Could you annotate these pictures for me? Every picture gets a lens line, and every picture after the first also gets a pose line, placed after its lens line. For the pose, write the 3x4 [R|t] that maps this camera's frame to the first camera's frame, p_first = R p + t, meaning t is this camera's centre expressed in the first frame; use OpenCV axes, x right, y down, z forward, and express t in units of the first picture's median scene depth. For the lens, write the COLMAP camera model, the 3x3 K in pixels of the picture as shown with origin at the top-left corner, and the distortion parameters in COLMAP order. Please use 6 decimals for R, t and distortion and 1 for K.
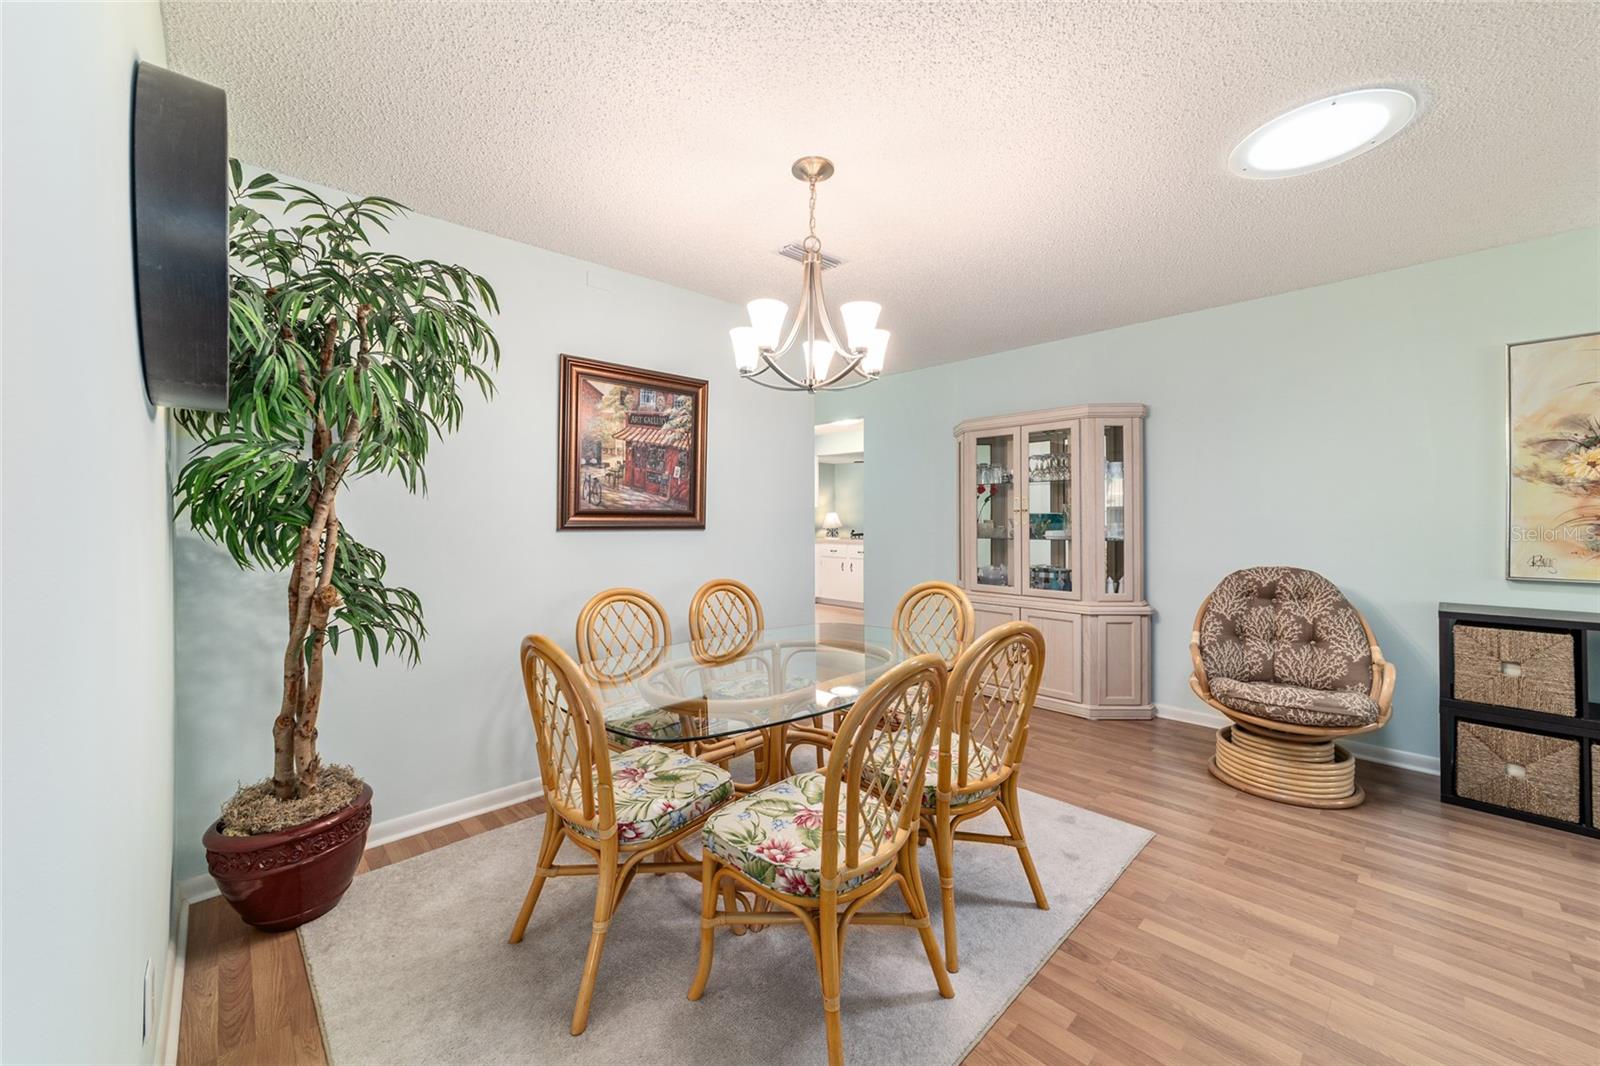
lens RADIAL K [[611.6, 0, 799.2], [0, 611.6, 518.5], [0, 0, 1]] dist [-0.002267, 0.002120]
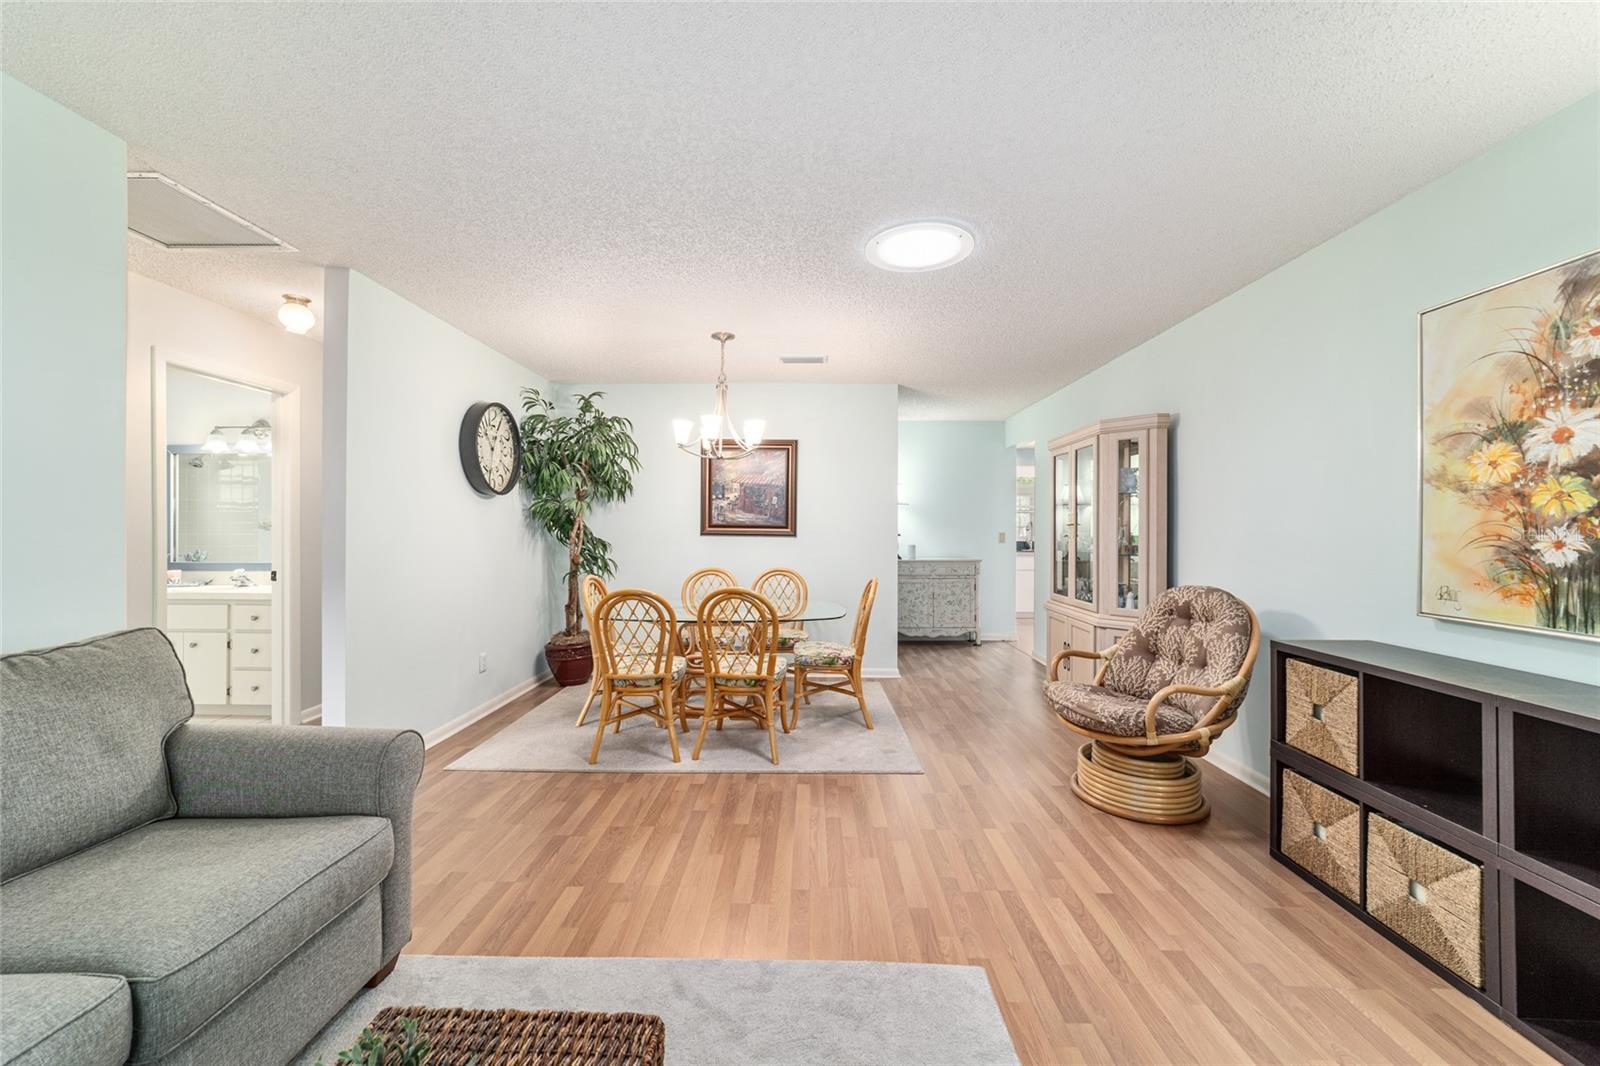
lens RADIAL K [[611.6, 0, 812.9], [0, 611.6, 529.6], [0, 0, 1]] dist [-0.002267, 0.002120]
pose [[0.718757, 0.007974, -0.695215, 1.148626], [-0.010263, 0.999947, 0.000858, -0.001968], [0.695185, 0.006518, 0.718801, -0.091847]]
